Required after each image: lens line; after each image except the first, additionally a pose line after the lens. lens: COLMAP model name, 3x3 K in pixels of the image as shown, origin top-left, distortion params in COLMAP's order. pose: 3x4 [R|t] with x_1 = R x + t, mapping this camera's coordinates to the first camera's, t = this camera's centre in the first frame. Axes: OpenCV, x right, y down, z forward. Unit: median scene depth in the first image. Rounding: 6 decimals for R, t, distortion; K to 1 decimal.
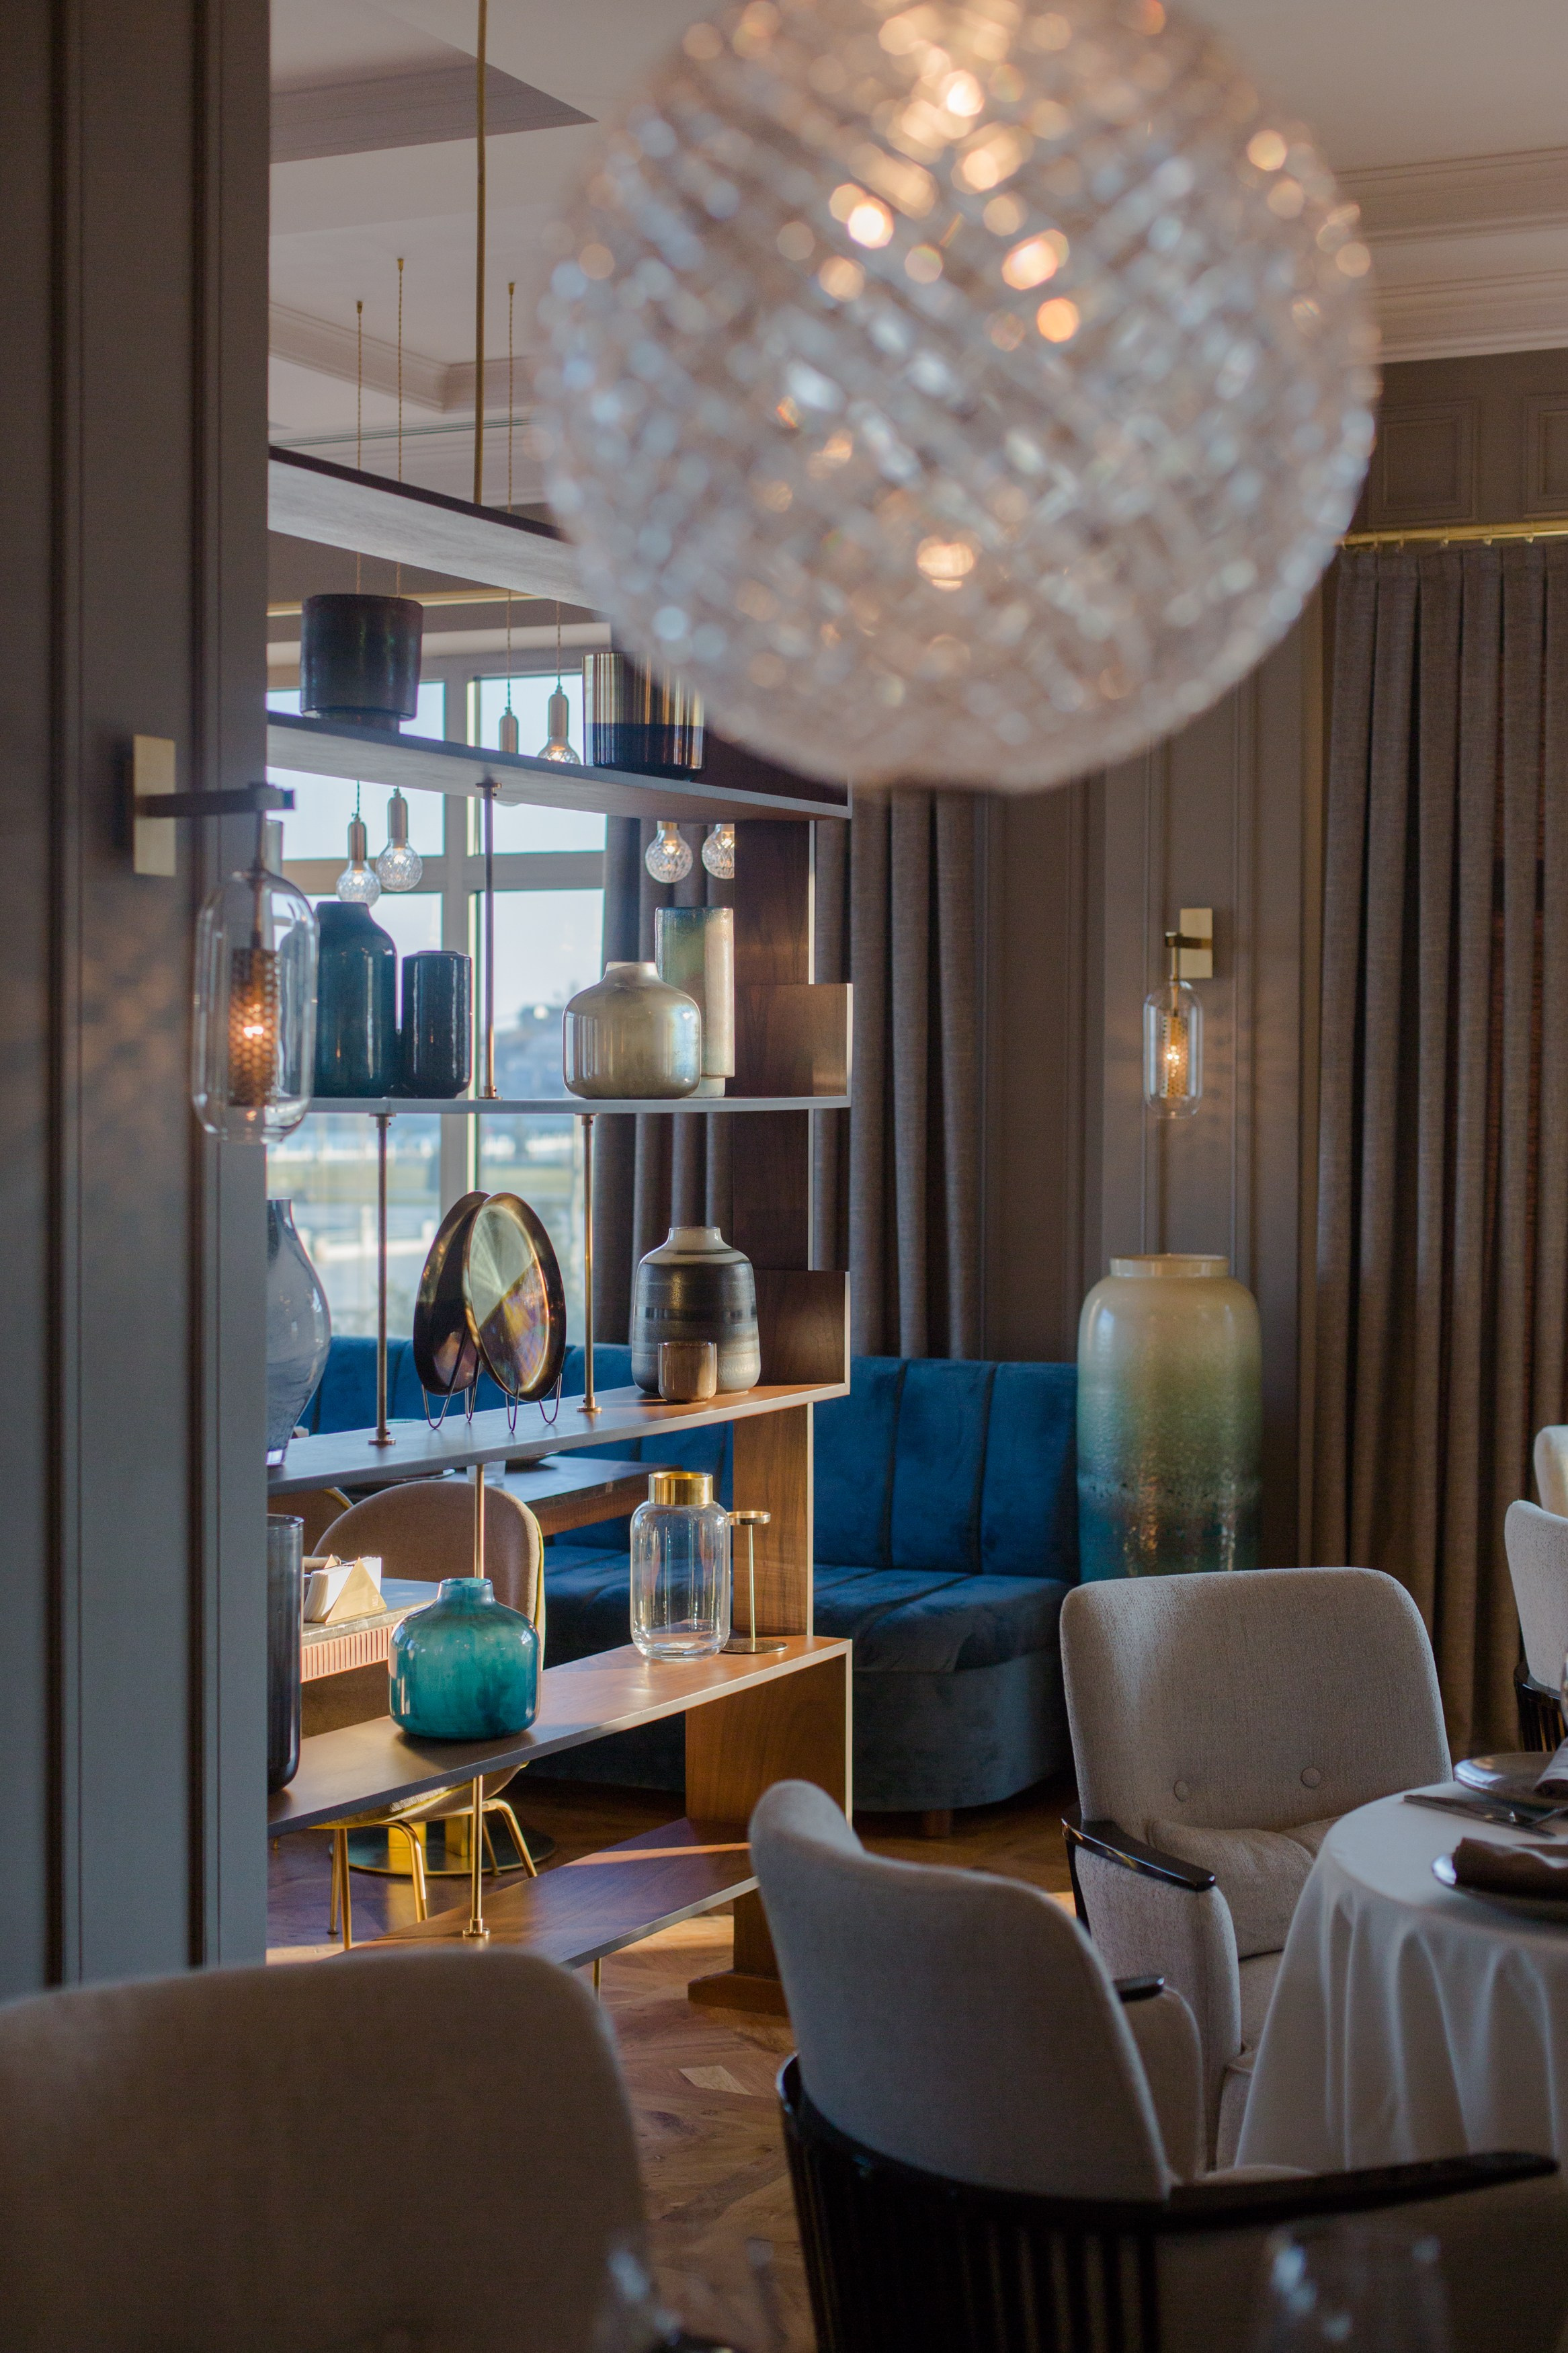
lens RADIAL K [[3361.4, 0, 784.0], [0, 3361.4, 1176.5], [0, 0, 1]] dist [-0.014110, -0.053202]
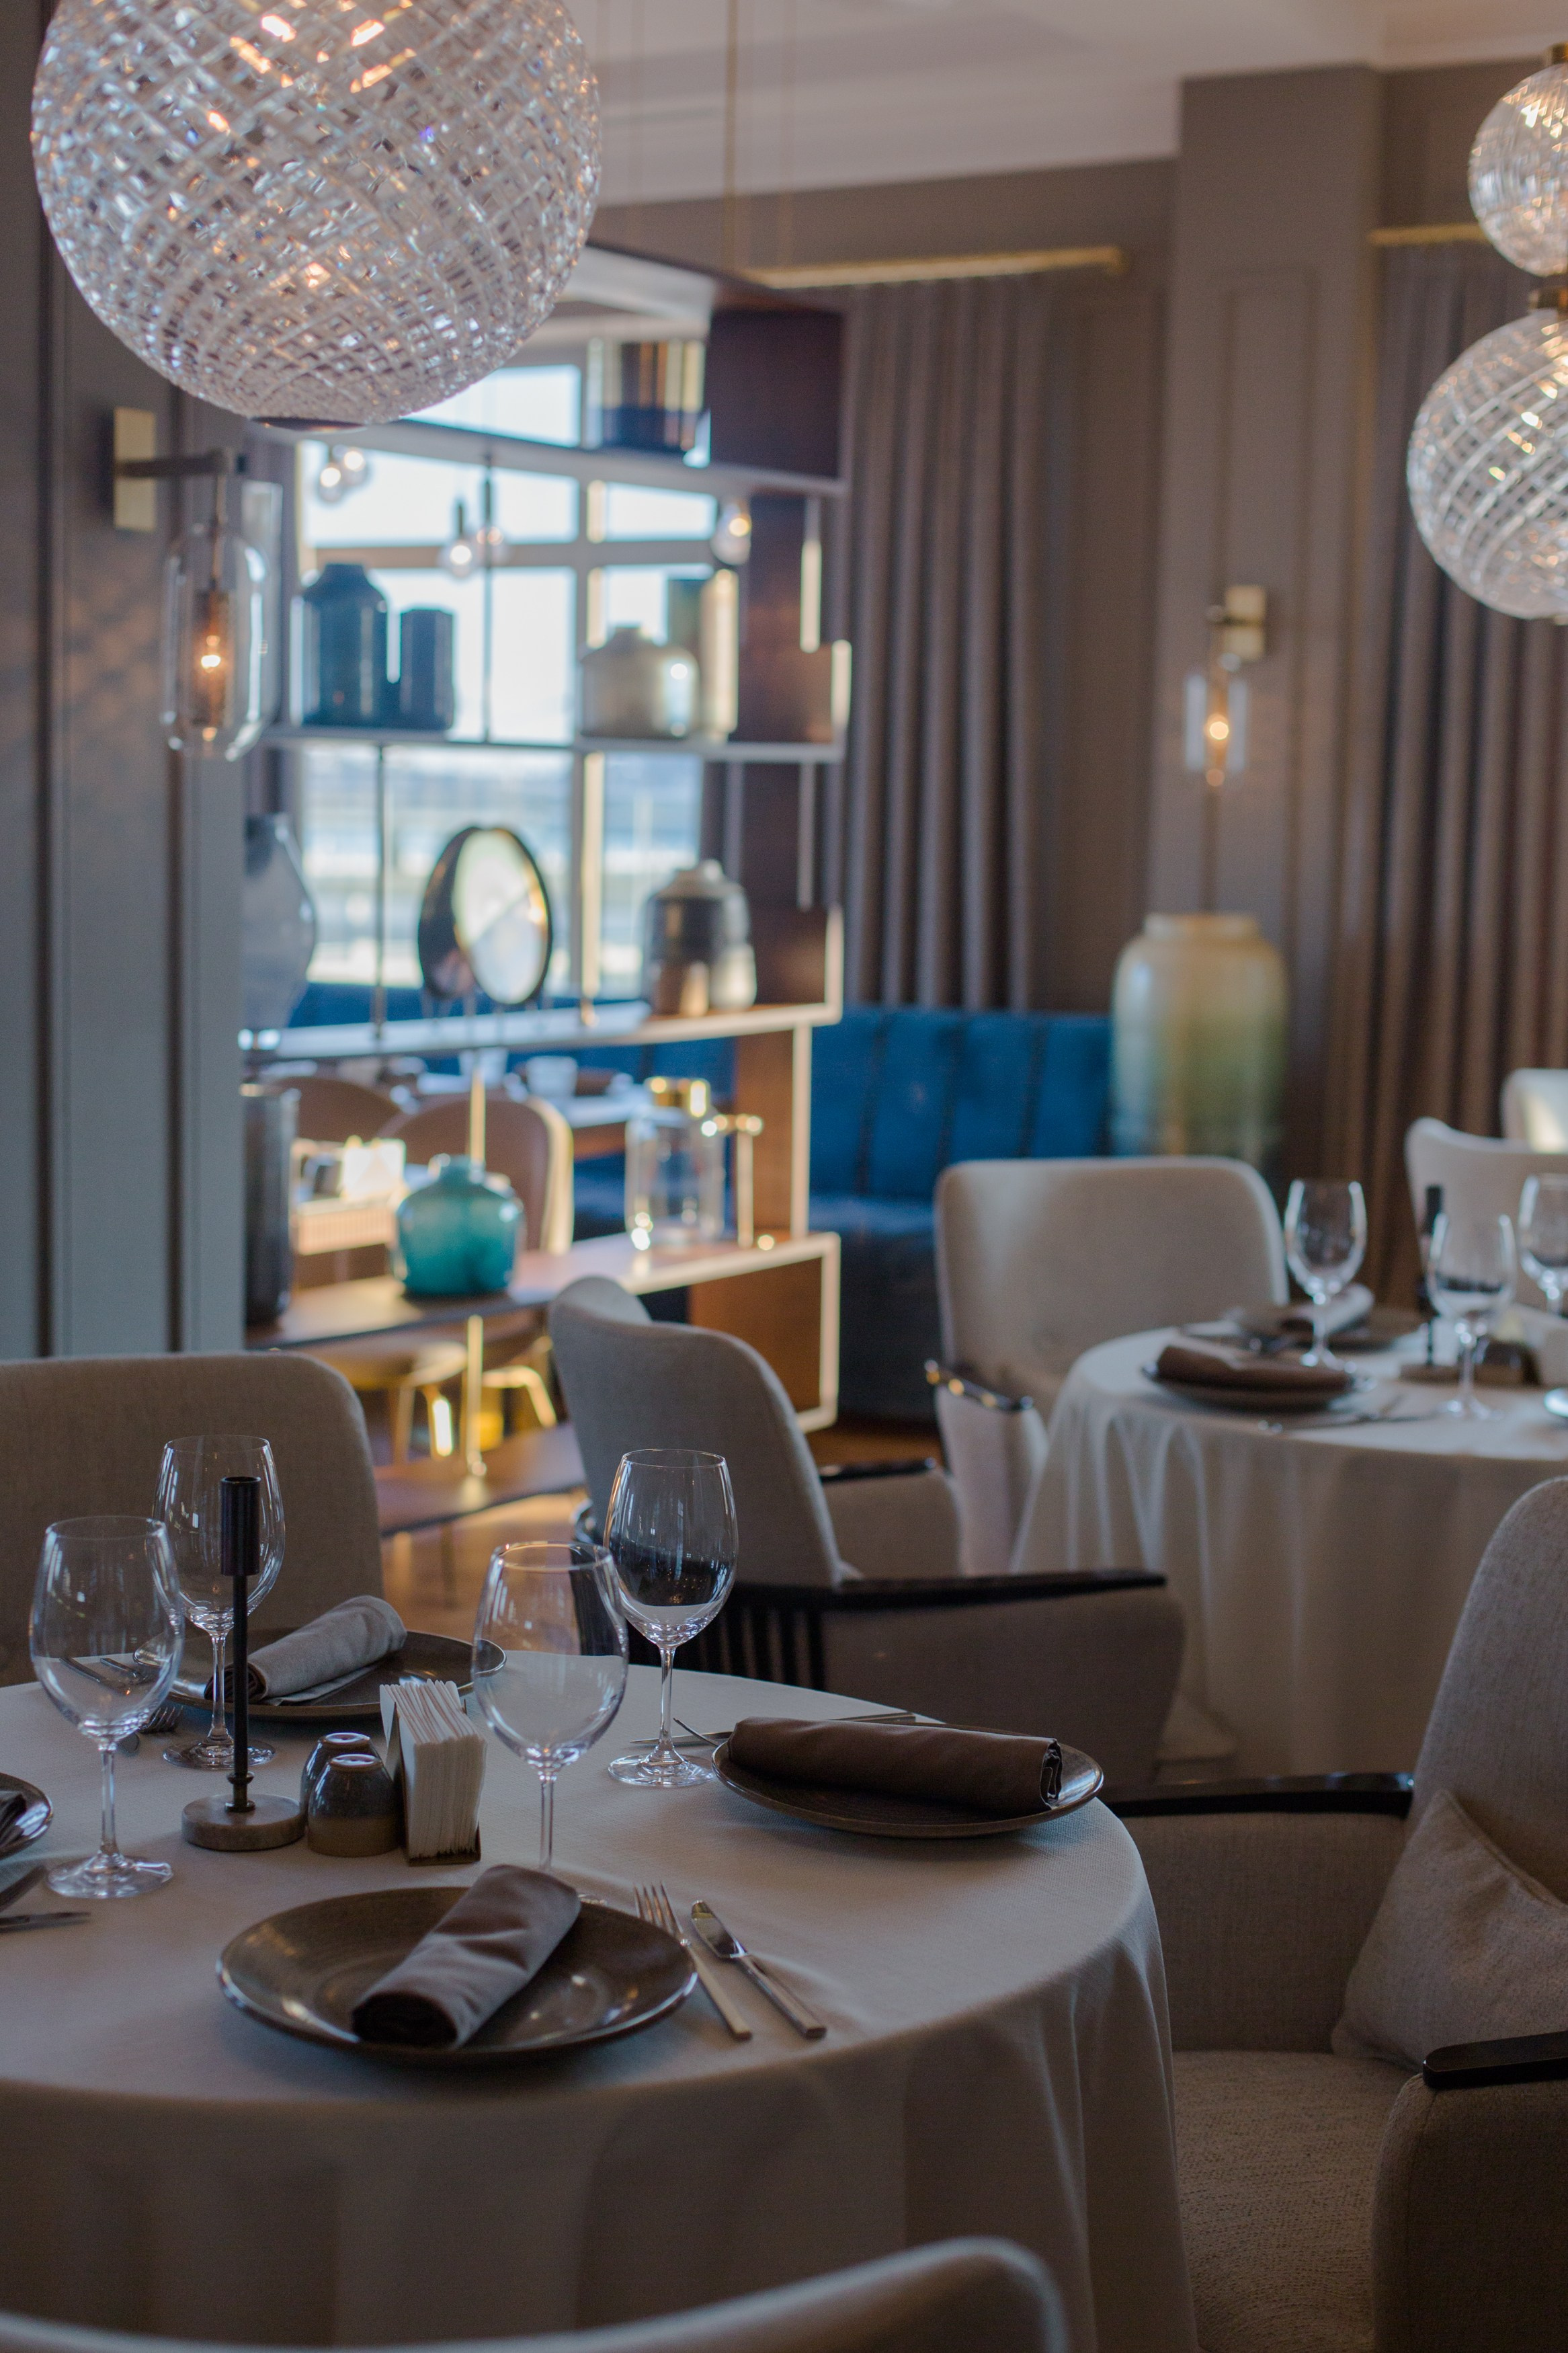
lens RADIAL K [[3439.3, 0, 784.0], [0, 3439.3, 1176.5], [0, 0, 1]] dist [-0.025222, 0.021059]
pose [[0.995254, 0.023567, -0.094417, 0.115133], [-0.015886, 0.996563, 0.081299, 0.025768], [0.096009, -0.079413, 0.992208, -0.142608]]
